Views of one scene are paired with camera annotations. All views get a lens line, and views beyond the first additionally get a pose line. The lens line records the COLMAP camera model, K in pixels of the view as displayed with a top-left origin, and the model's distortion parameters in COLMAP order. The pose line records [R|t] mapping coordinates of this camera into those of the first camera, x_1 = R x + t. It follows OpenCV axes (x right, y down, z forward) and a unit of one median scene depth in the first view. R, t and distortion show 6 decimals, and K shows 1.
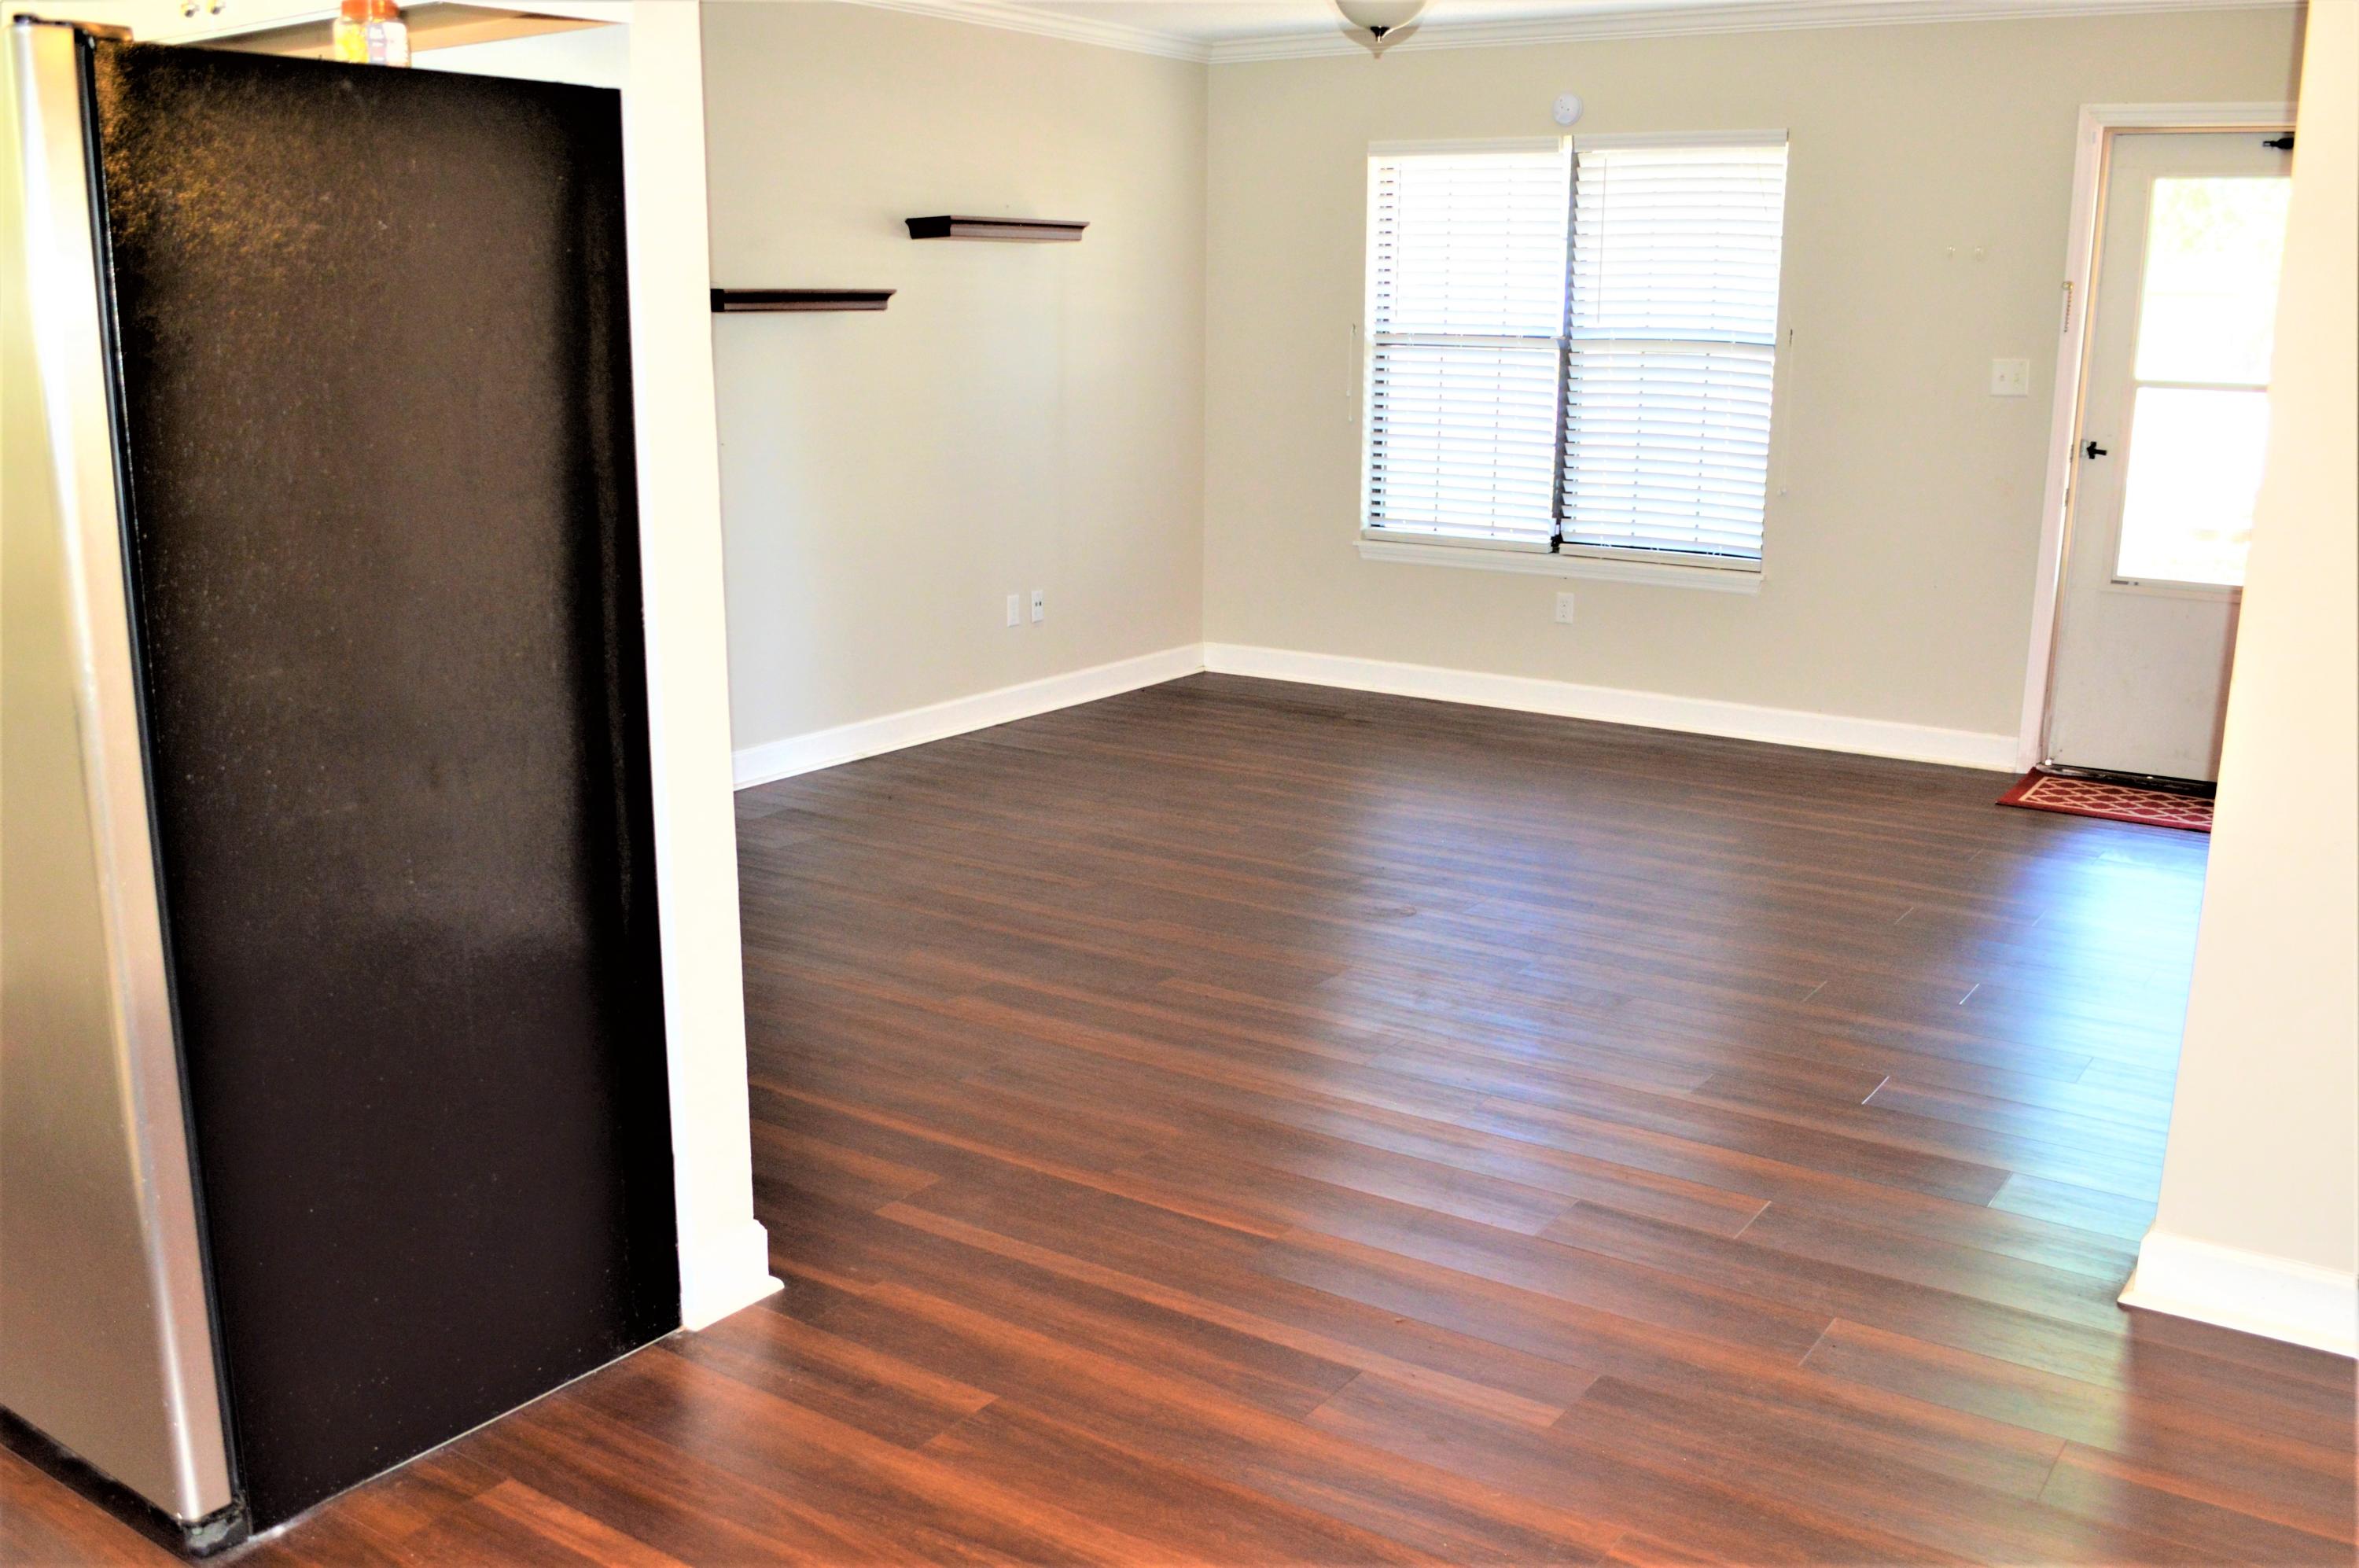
lens RADIAL K [[2056.8, 0, 1131.7], [0, 2056.8, 814.7], [0, 0, 1]] dist [-0.074104, -0.001432]
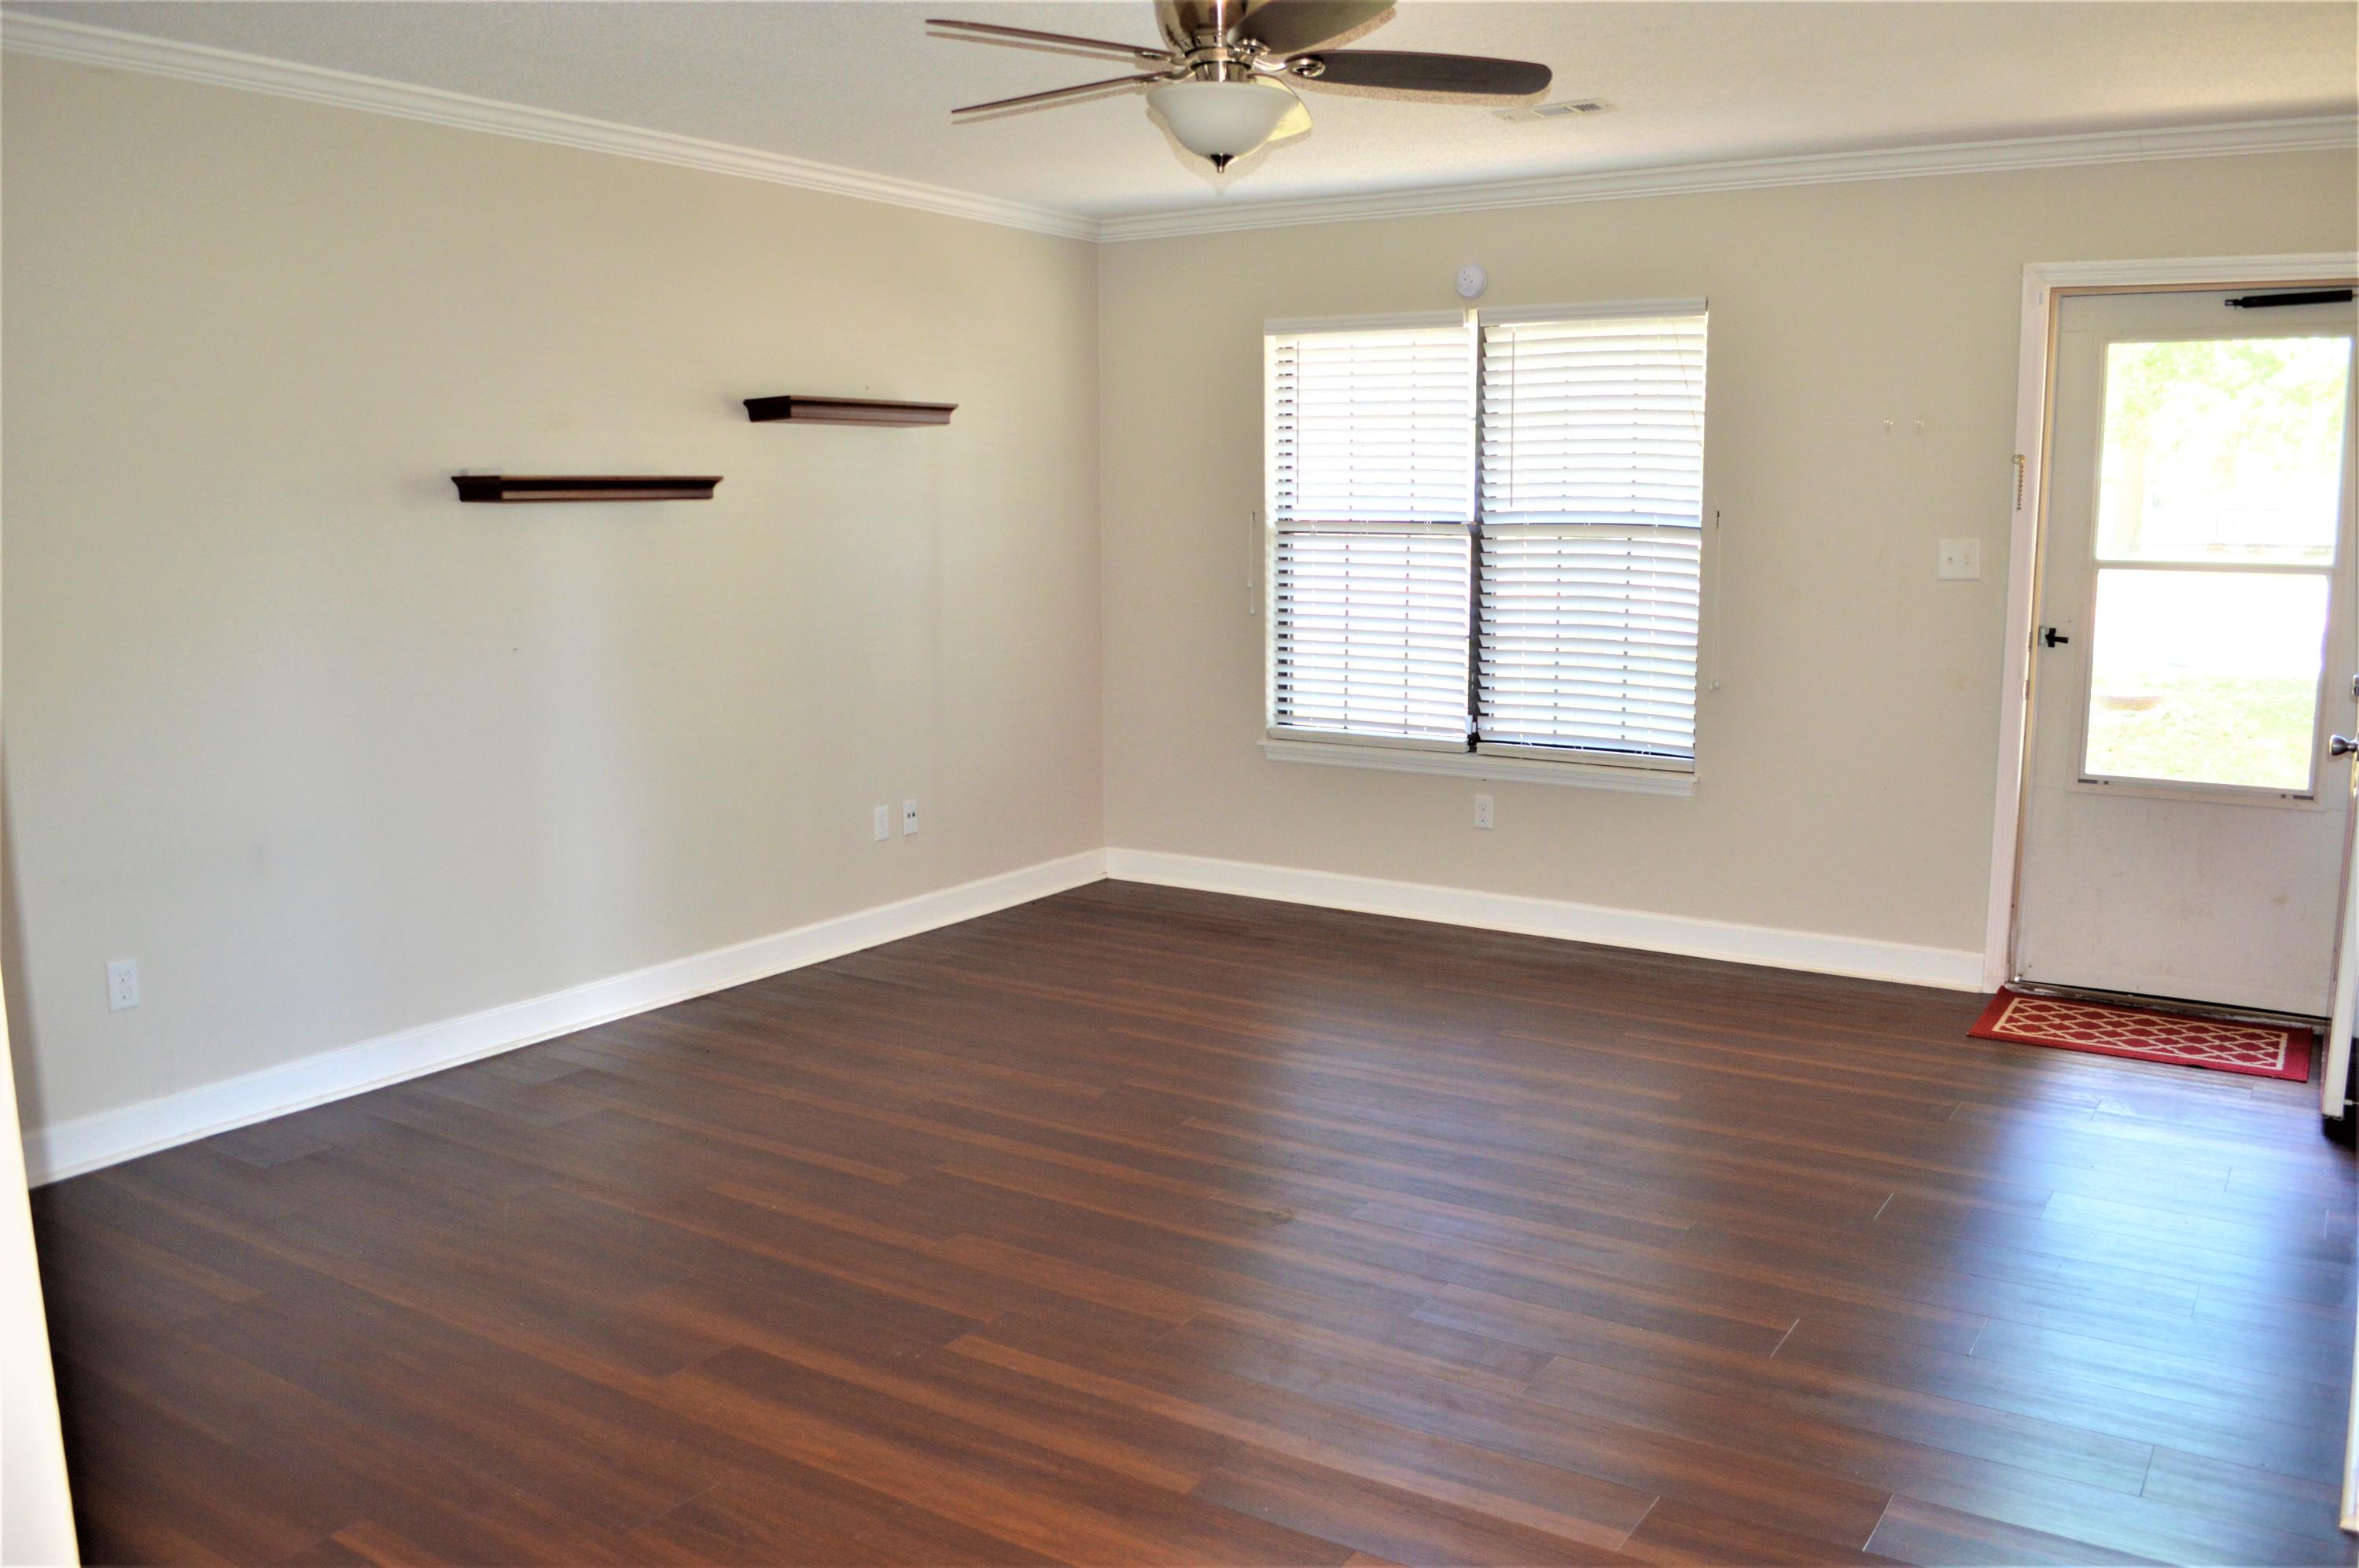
lens RADIAL K [[1883.4, 0, 1179.5], [0, 1883.4, 784.0], [0, 0, 1]] dist [-0.074018, -0.005988]
pose [[0.999418, -0.011141, 0.032232, 0.049728], [0.014136, 0.995451, -0.094218, -0.037757], [-0.031036, 0.094619, 0.995030, 0.169144]]
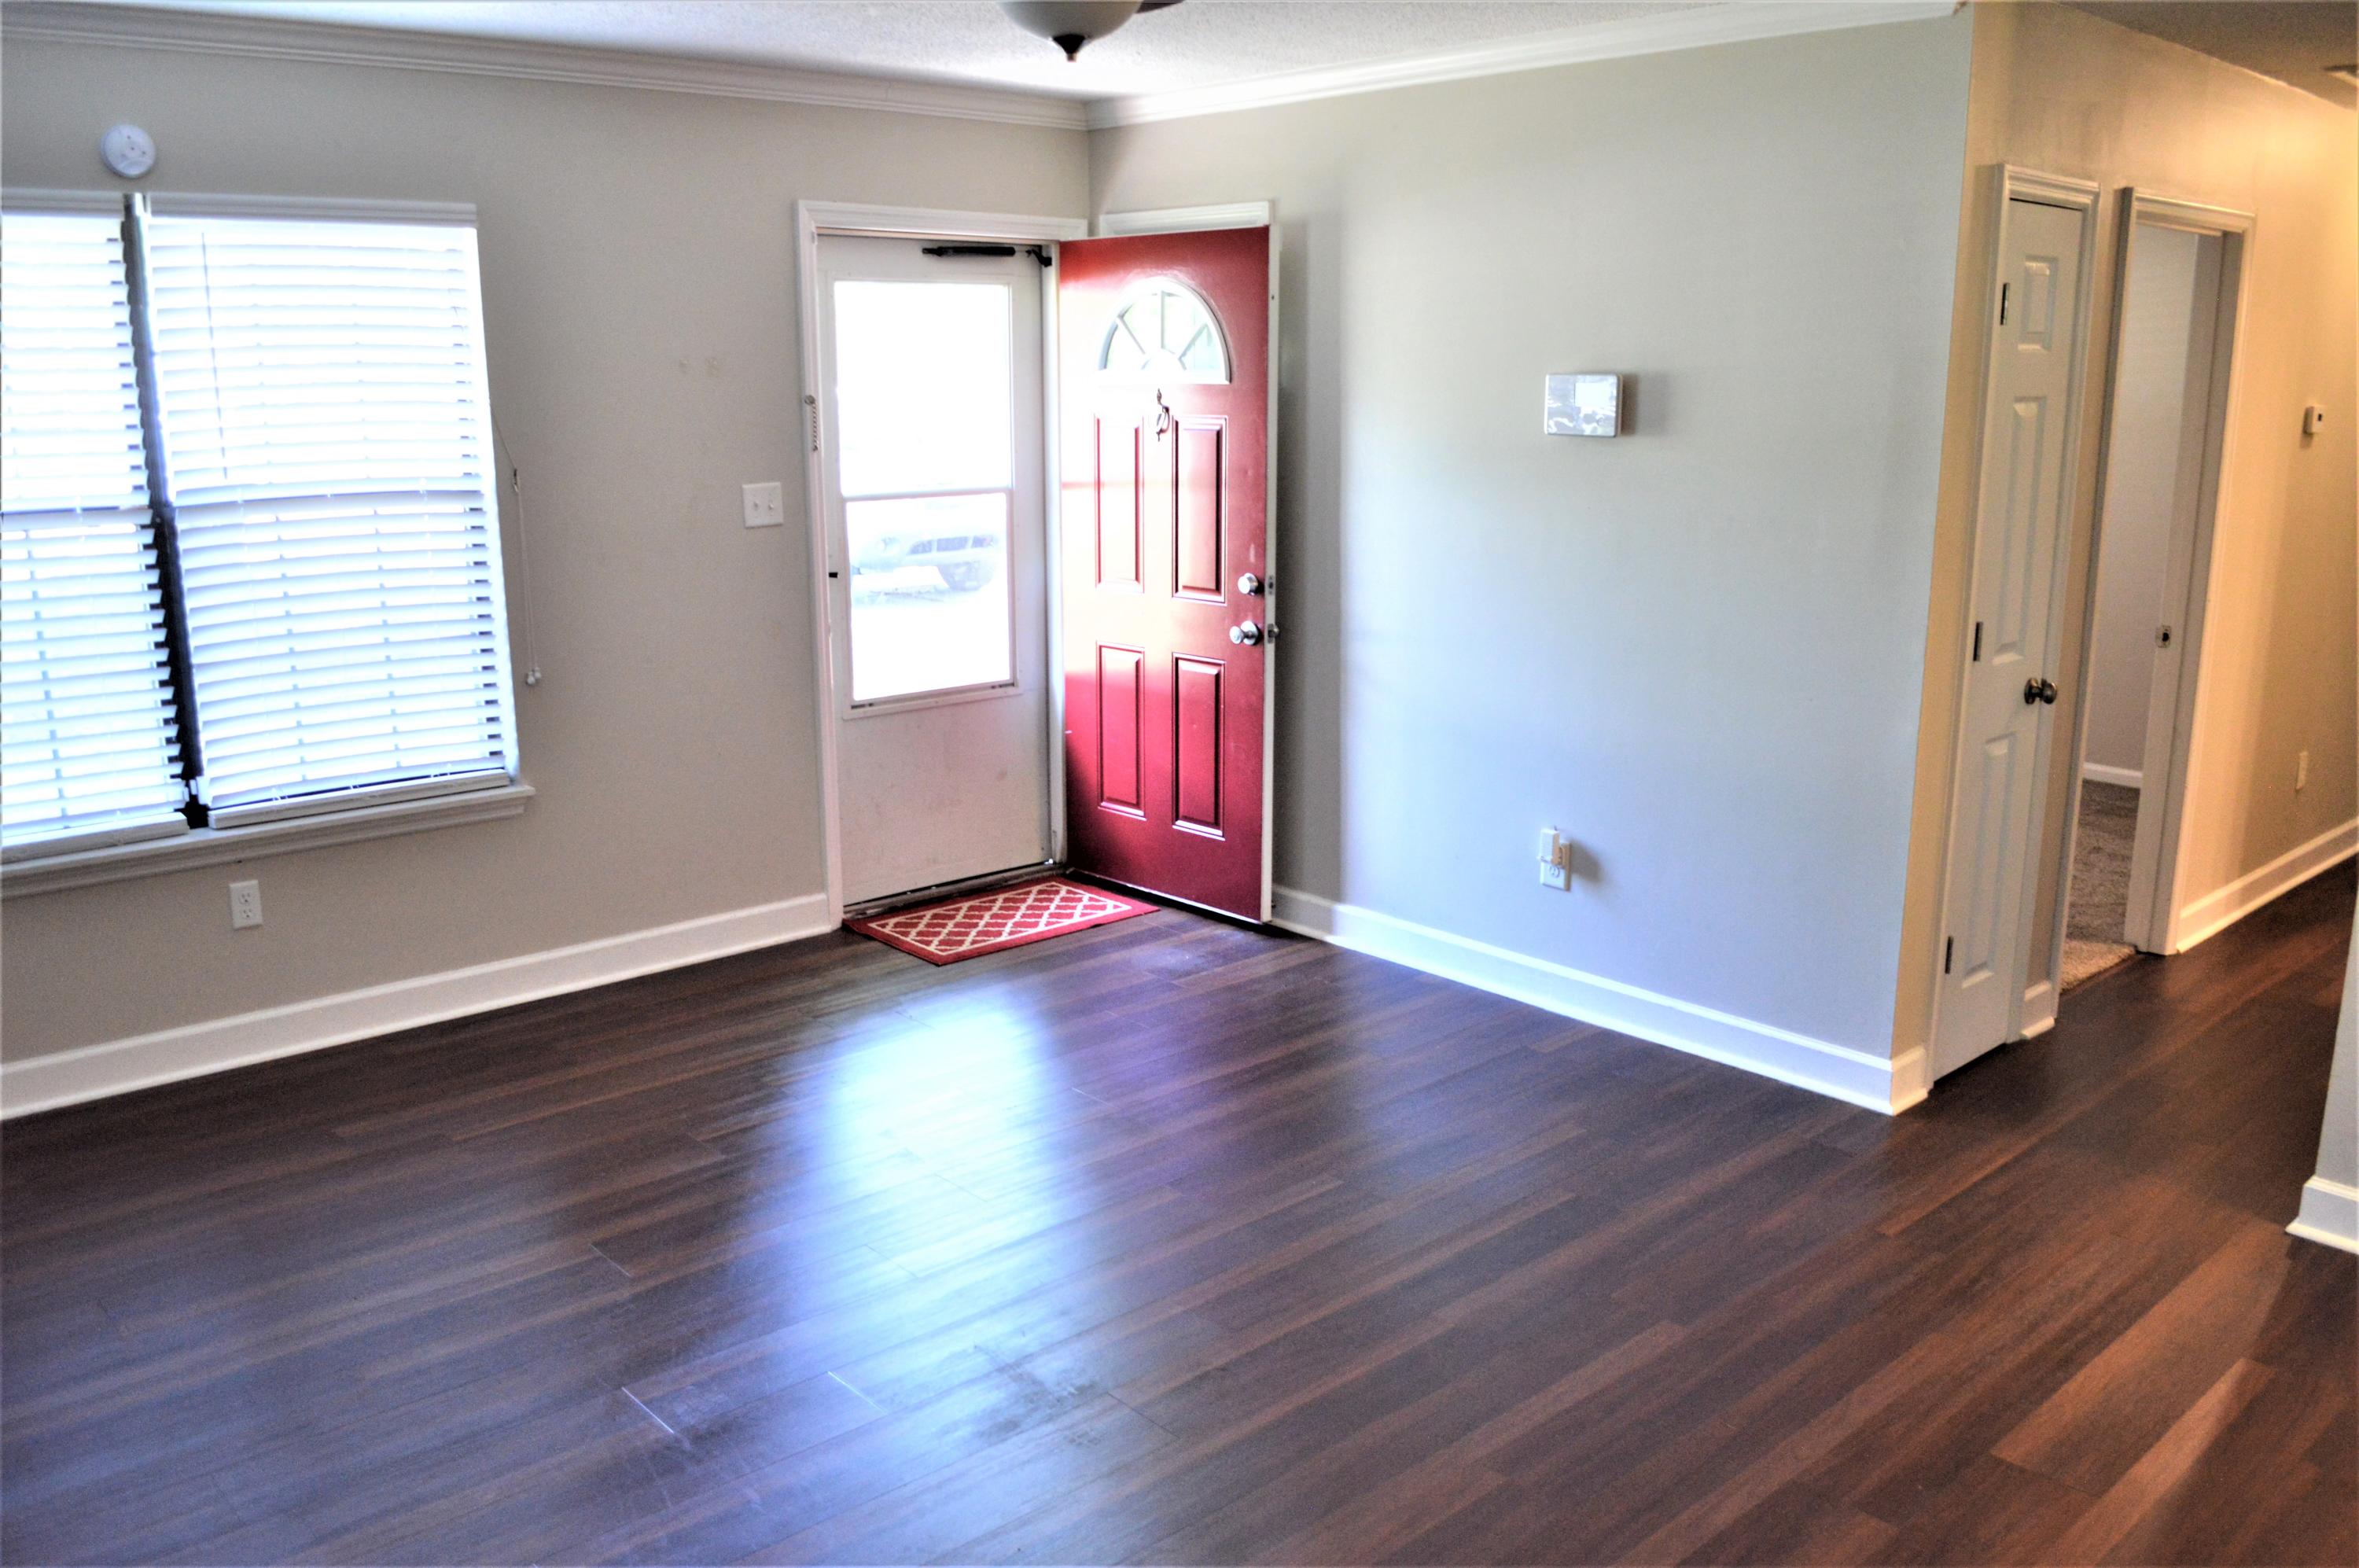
lens RADIAL K [[1883.4, 0, 1179.5], [0, 1883.4, 784.0], [0, 0, 1]] dist [-0.074018, -0.005988]
pose [[0.219777, -0.217656, 0.950960, -0.299777], [0.240860, 0.956722, 0.163310, -0.173022], [-0.945349, 0.193157, 0.262690, 0.580277]]
